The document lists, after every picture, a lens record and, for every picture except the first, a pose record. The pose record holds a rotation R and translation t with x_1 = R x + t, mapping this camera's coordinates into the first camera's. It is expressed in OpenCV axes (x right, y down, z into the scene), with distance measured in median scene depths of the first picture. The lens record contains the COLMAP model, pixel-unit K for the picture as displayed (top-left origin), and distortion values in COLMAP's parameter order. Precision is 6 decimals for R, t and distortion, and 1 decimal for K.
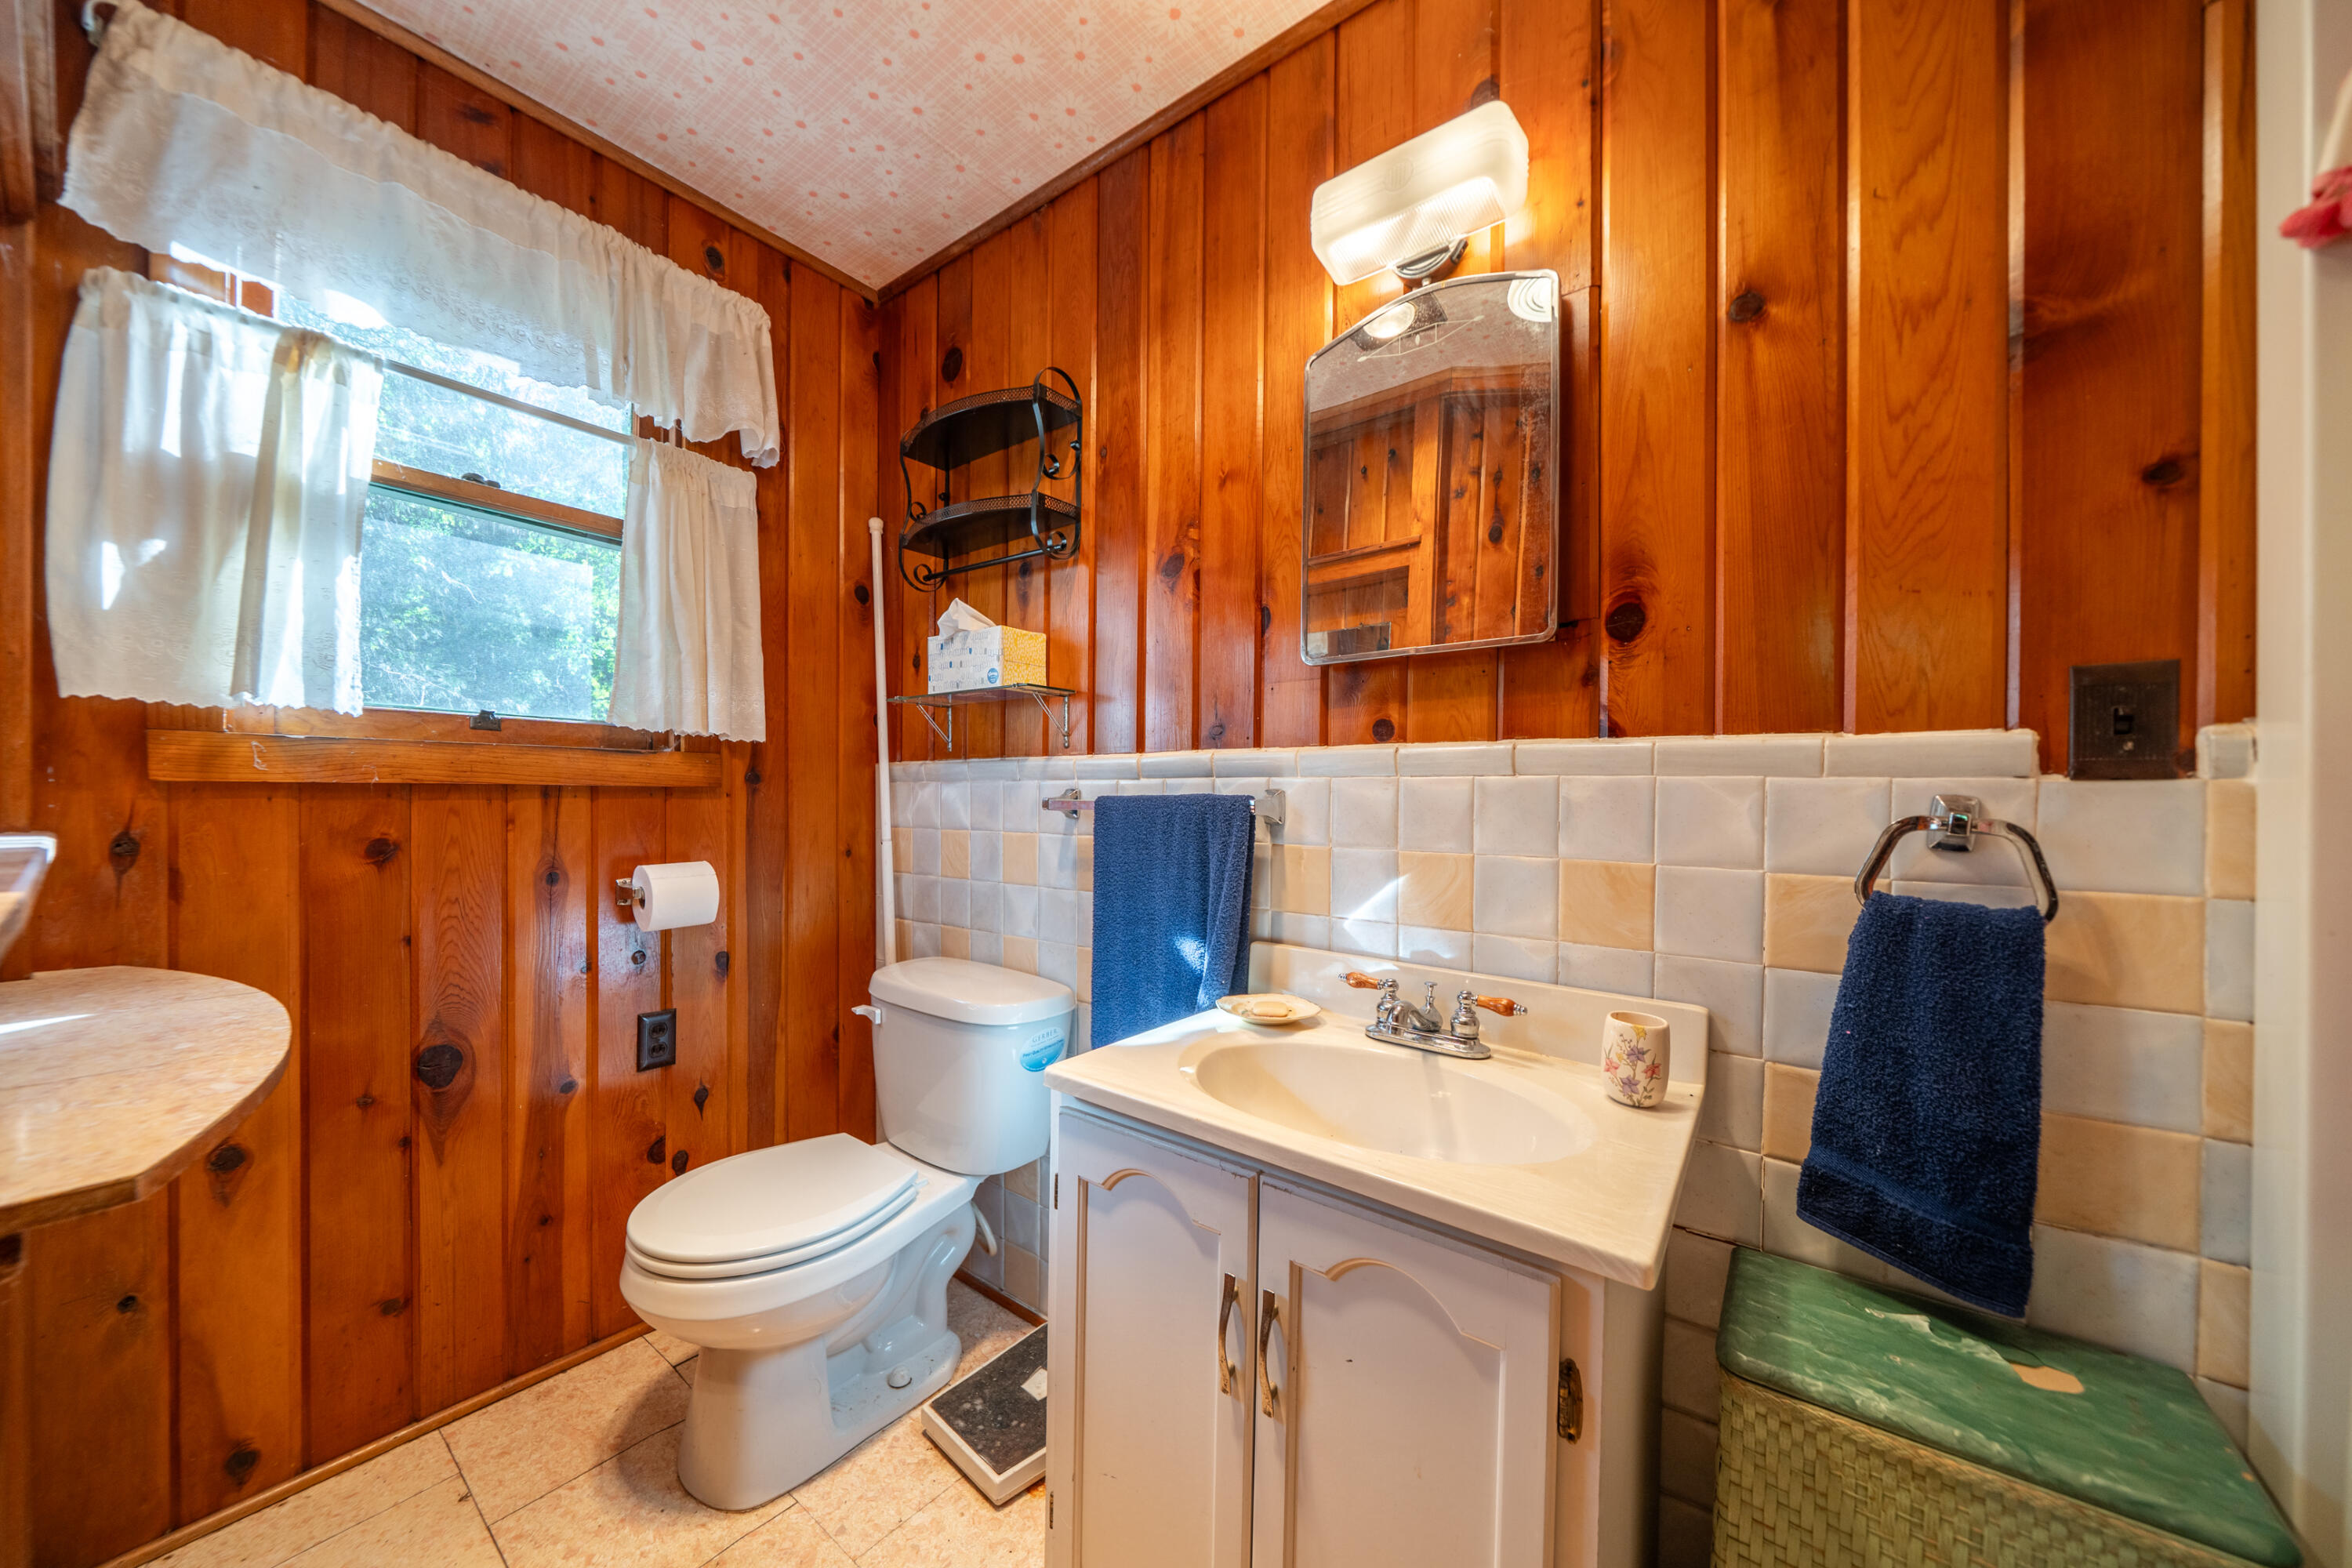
lens RADIAL K [[813.1, 0, 1176.0], [0, 813.1, 784.0], [0, 0, 1]] dist [-0.012011, -0.000083]
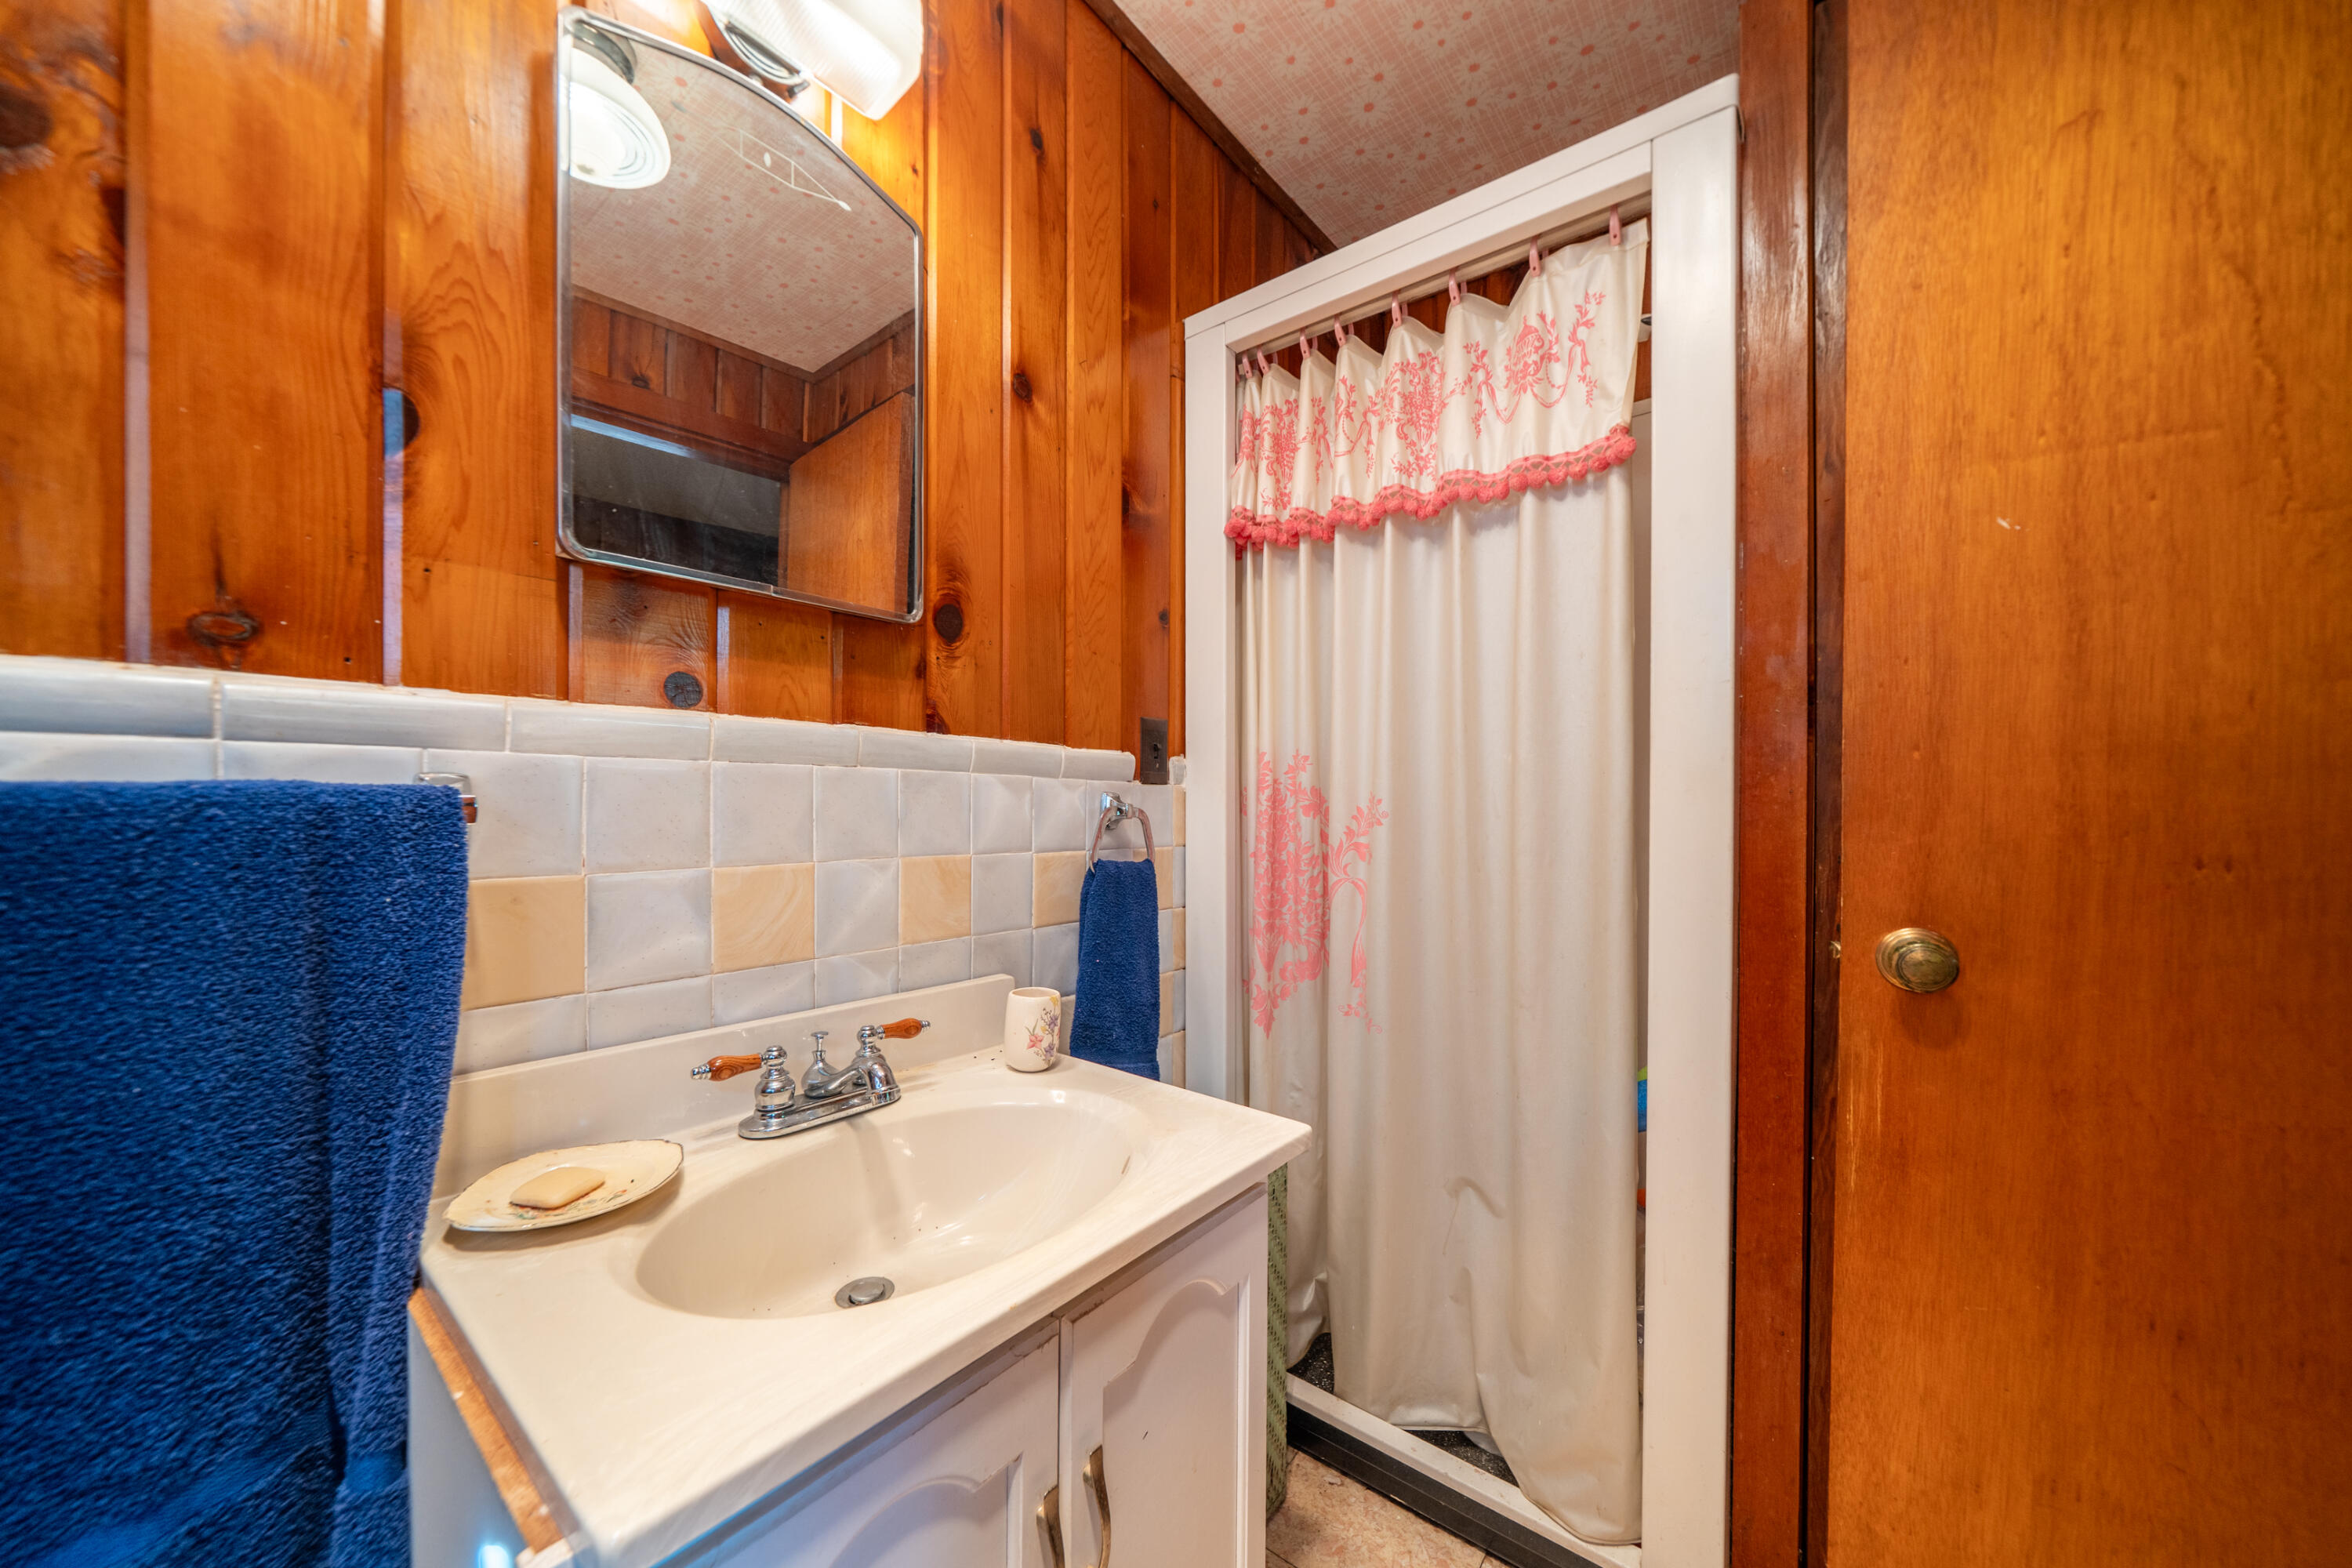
lens RADIAL K [[813.1, 0, 1176.0], [0, 813.1, 784.0], [0, 0, 1]] dist [-0.012011, -0.000083]
pose [[0.018111, 0.002626, 0.999833, -0.475708], [-0.036901, 0.999317, -0.001956, -0.002863], [-0.999155, -0.036860, 0.018195, 0.687949]]
